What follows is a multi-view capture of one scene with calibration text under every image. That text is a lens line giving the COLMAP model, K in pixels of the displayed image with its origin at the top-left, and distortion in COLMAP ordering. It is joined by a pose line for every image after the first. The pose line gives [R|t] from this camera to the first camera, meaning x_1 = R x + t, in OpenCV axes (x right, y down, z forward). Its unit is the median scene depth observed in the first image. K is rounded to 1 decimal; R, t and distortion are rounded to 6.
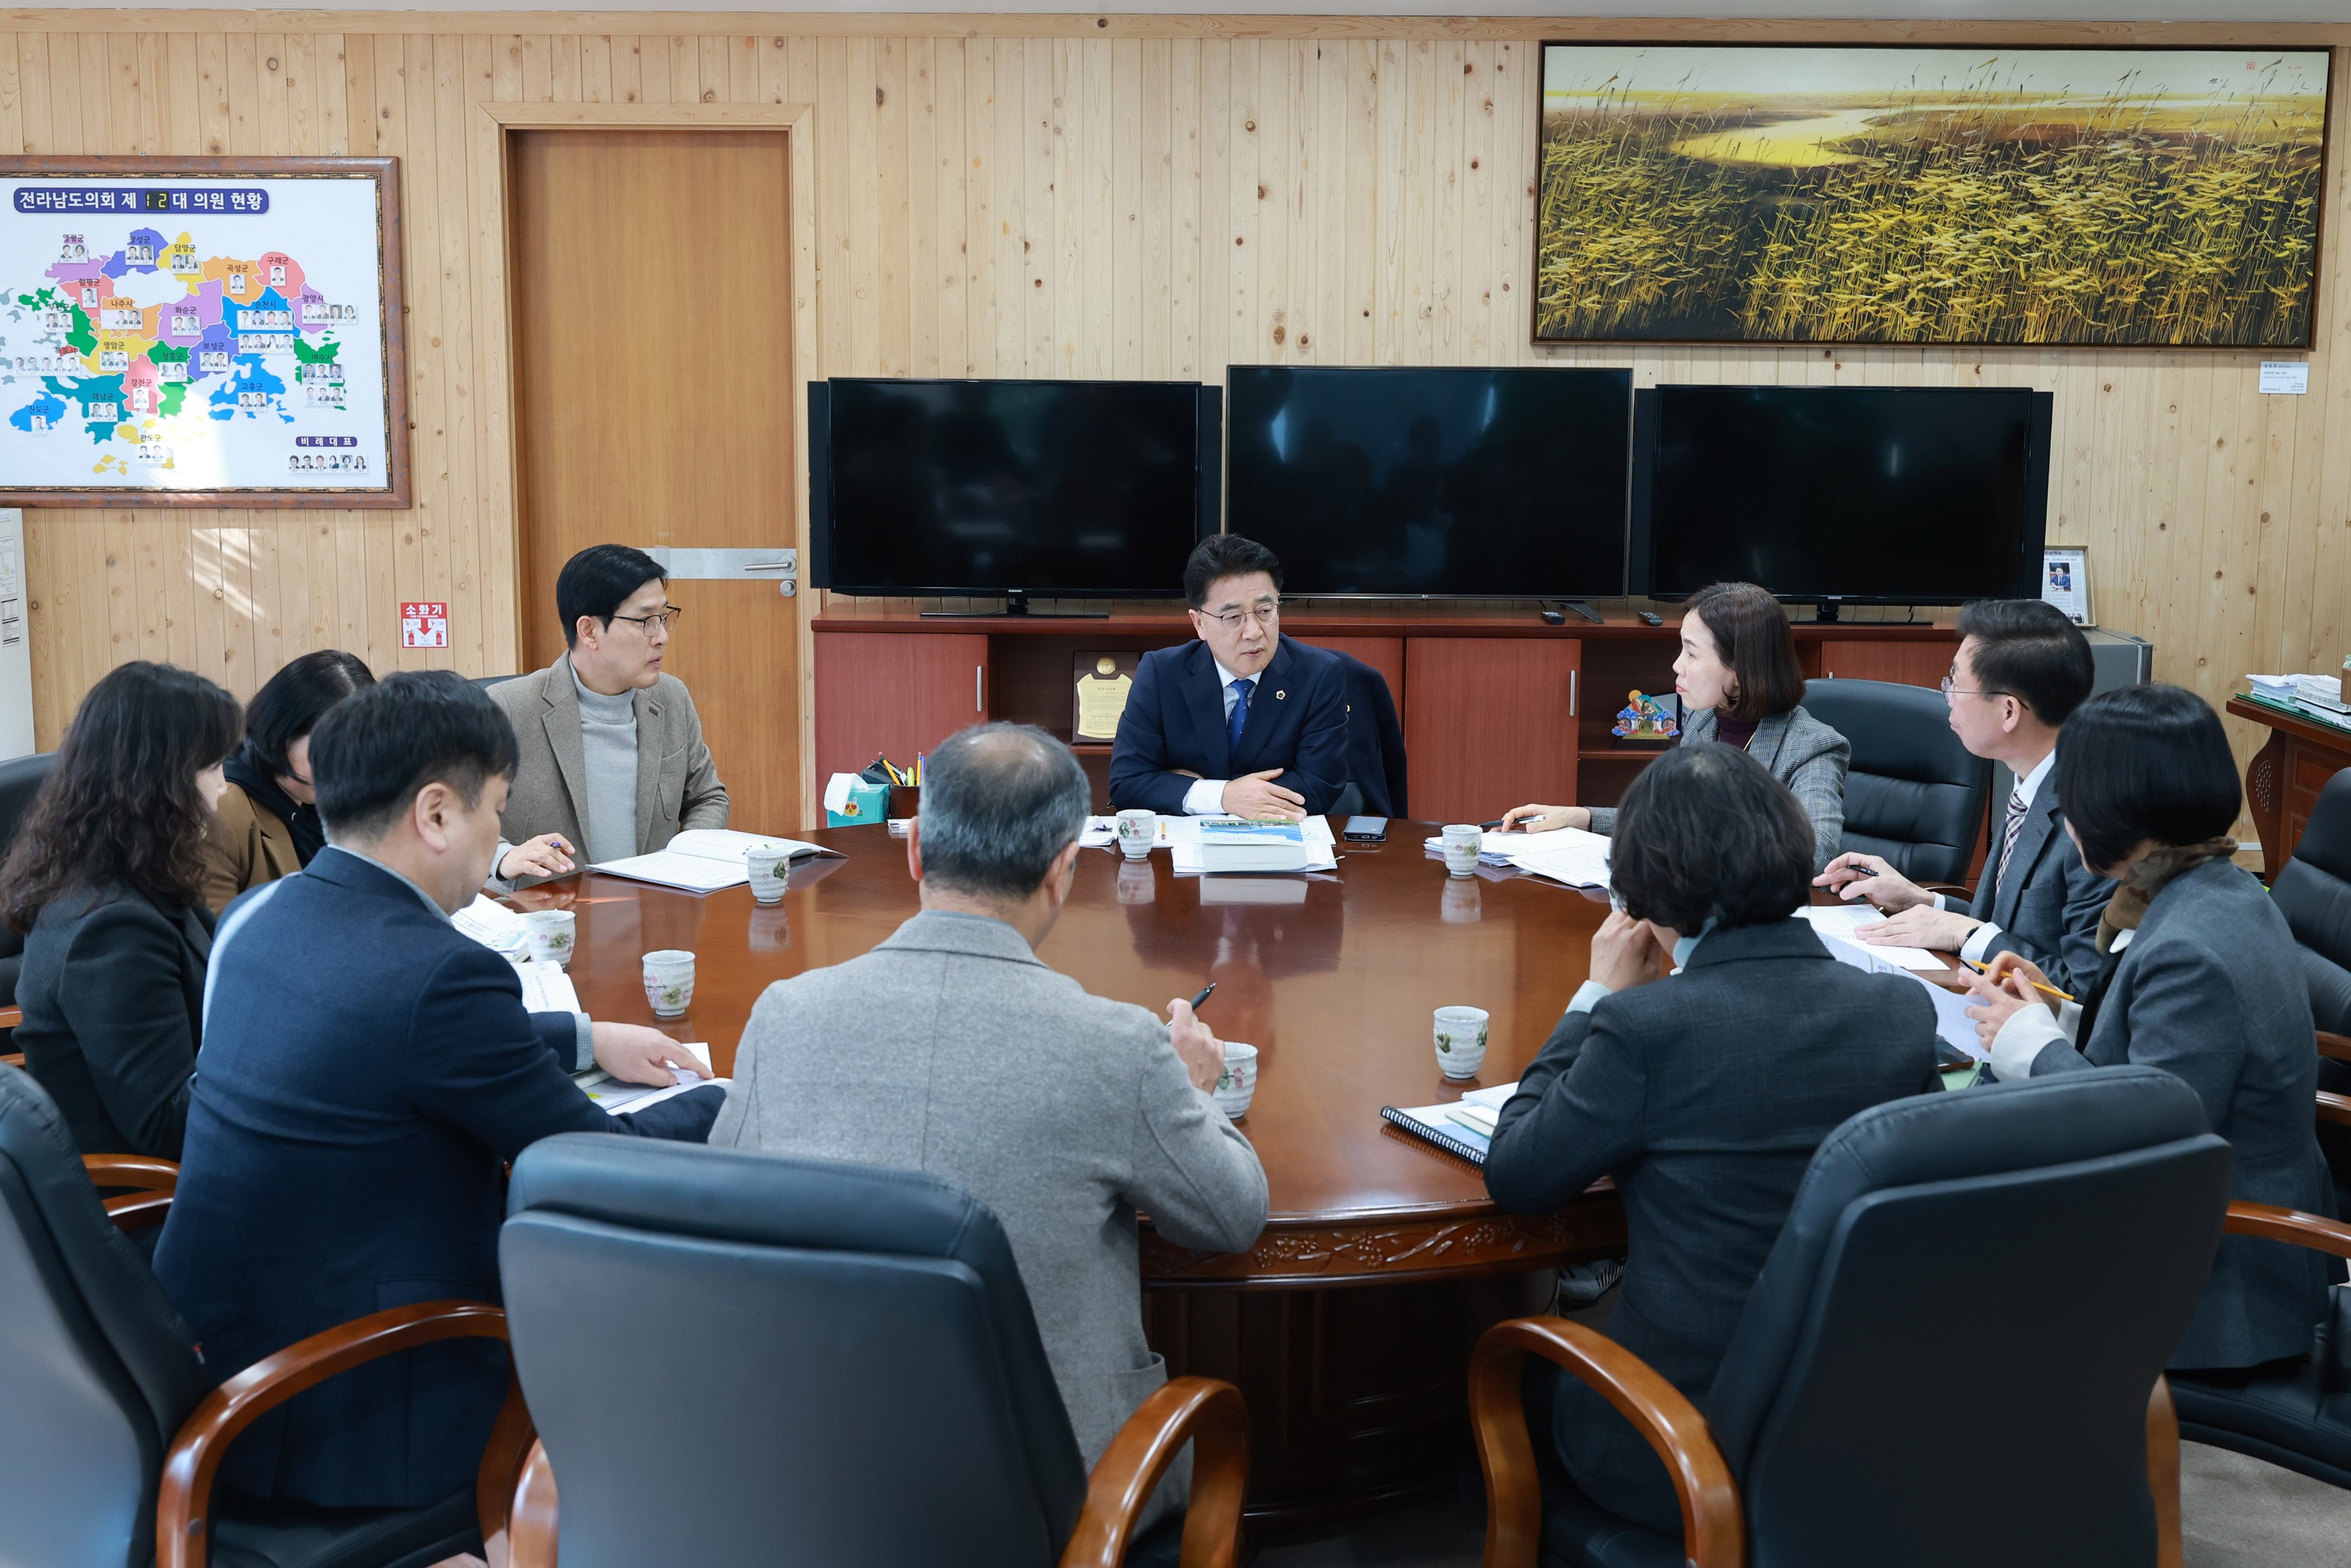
lens RADIAL K [[2515.7, 0, 1175.5], [0, 2515.7, 784.0], [0, 0, 1]] dist [-0.010408, 0.007136]
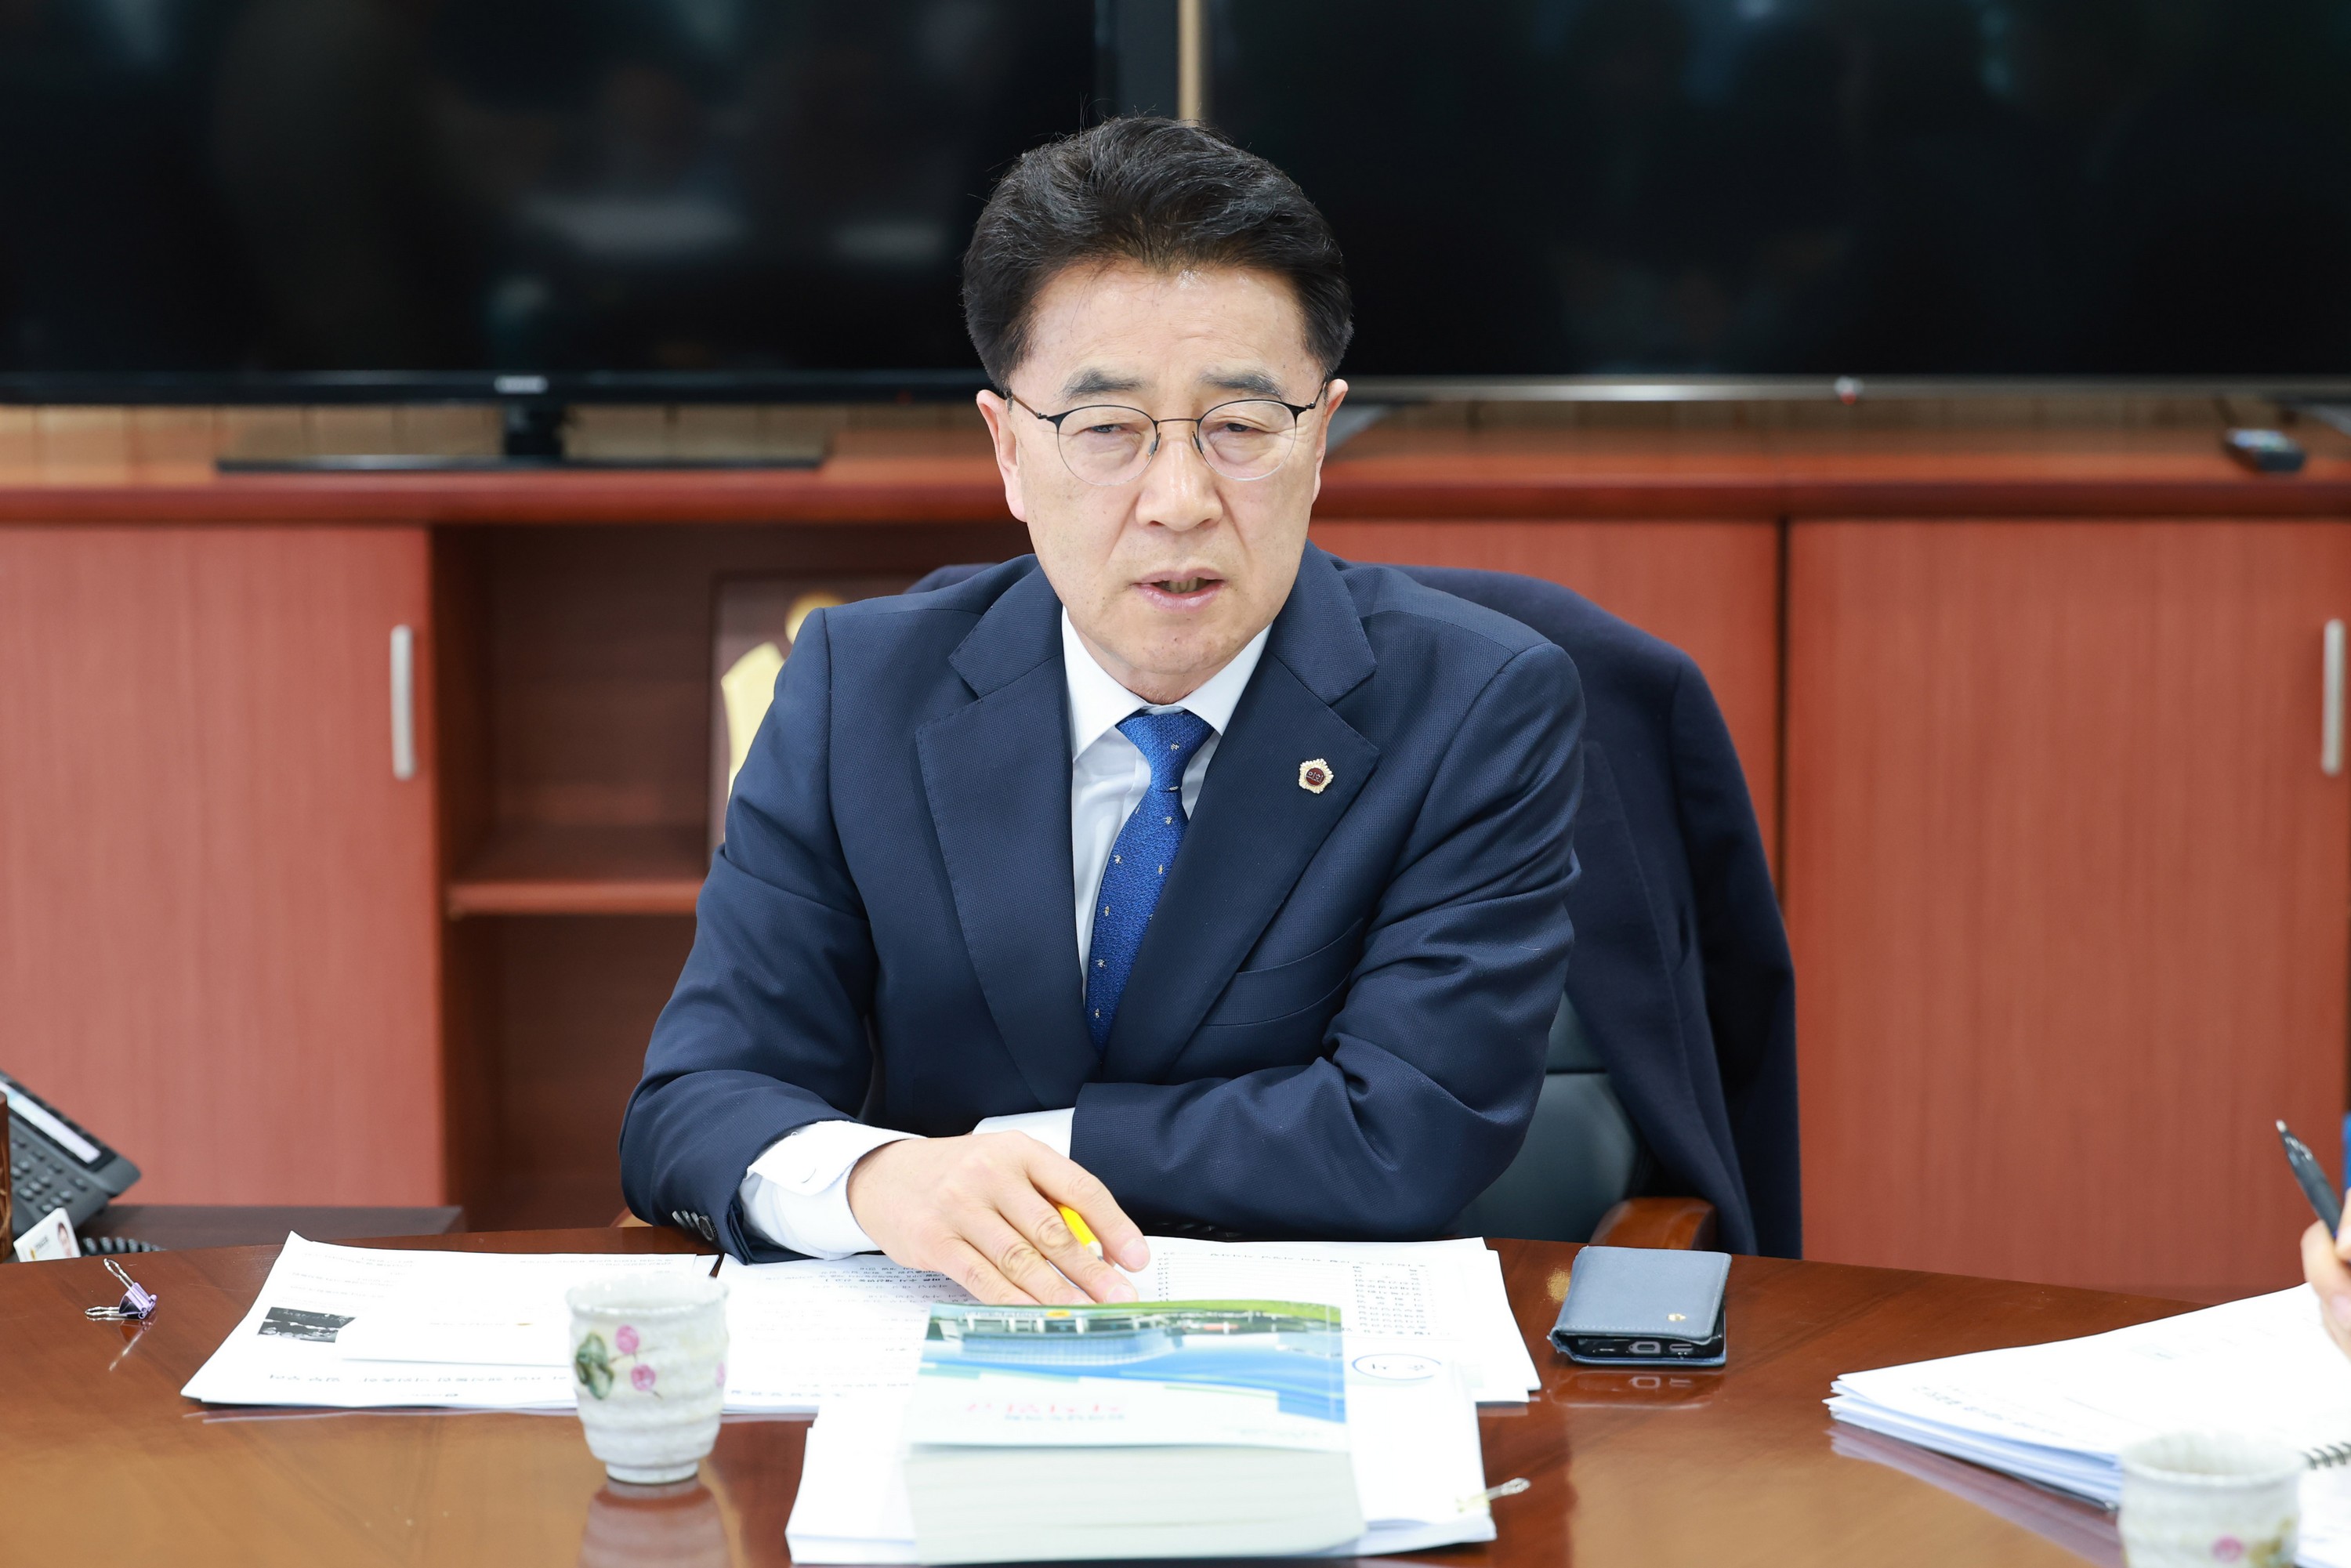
lens RADIAL K [[5626.3, 0, 1175.5], [0, 5626.3, 784.0], [0, 0, 1]] dist [-0.054276, -0.468736]
pose [[0.999857, -0.009150, -0.014222, 0.024365], [0.008955, 0.999866, -0.013686, -0.016015], [0.014345, 0.013557, 0.999805, 0.288363]]
